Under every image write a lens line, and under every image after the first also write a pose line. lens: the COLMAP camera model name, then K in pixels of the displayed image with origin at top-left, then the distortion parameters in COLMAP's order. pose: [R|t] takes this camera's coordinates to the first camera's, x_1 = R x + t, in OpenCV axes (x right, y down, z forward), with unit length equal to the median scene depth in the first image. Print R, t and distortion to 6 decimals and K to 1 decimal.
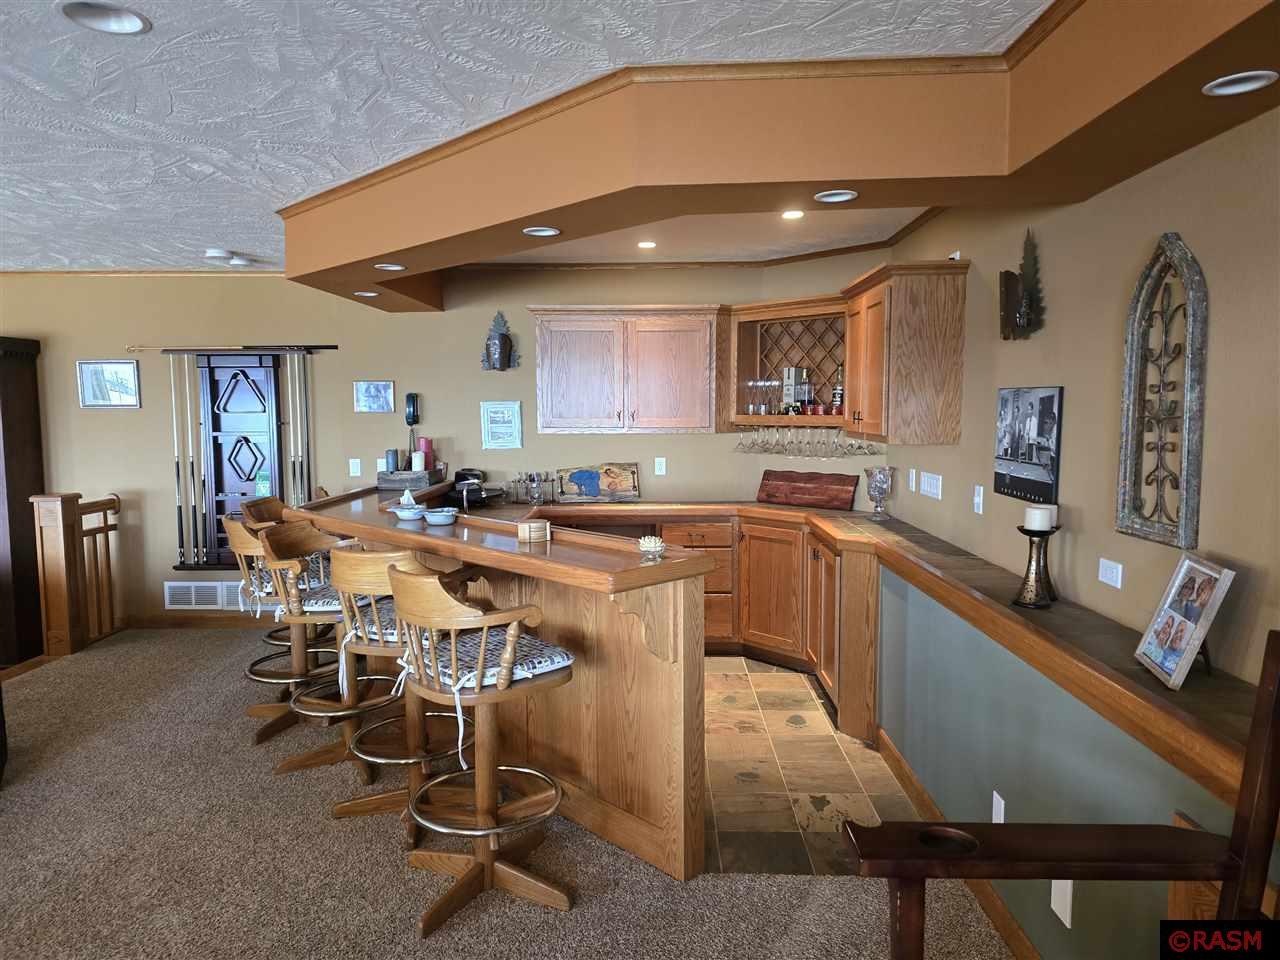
lens RADIAL K [[849.3, 0, 641.1], [0, 849.3, 482.0], [0, 0, 1]] dist [0.052340, -0.047689]
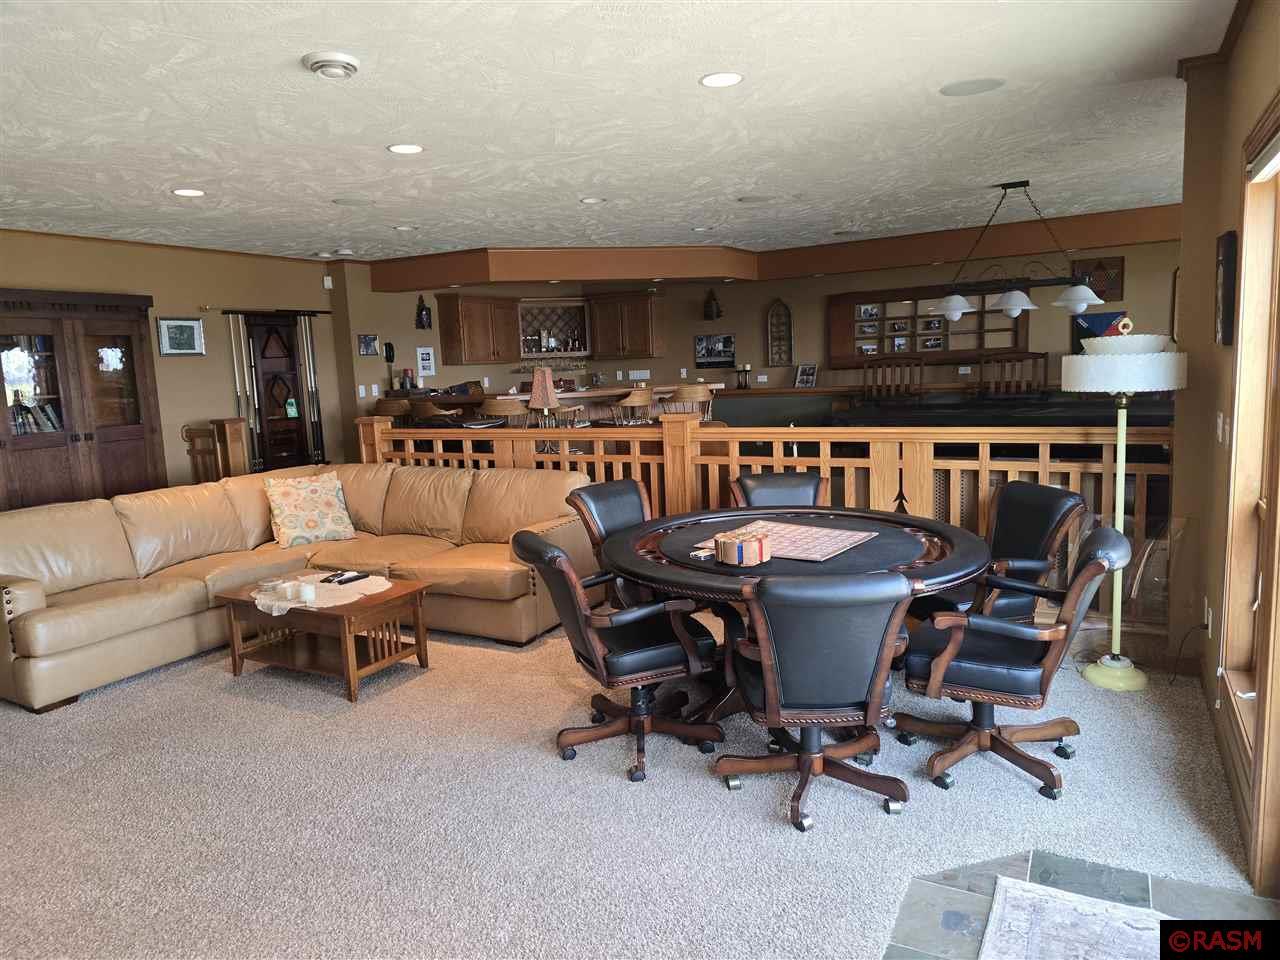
lens RADIAL K [[849.3, 0, 640.4], [0, 849.3, 477.5], [0, 0, 1]] dist [0.052340, -0.047689]
pose [[0.471645, -0.135445, 0.871324, -1.497427], [0.119861, 0.988809, 0.088827, 0.064016], [-0.873604, 0.062543, 0.482602, -0.194694]]
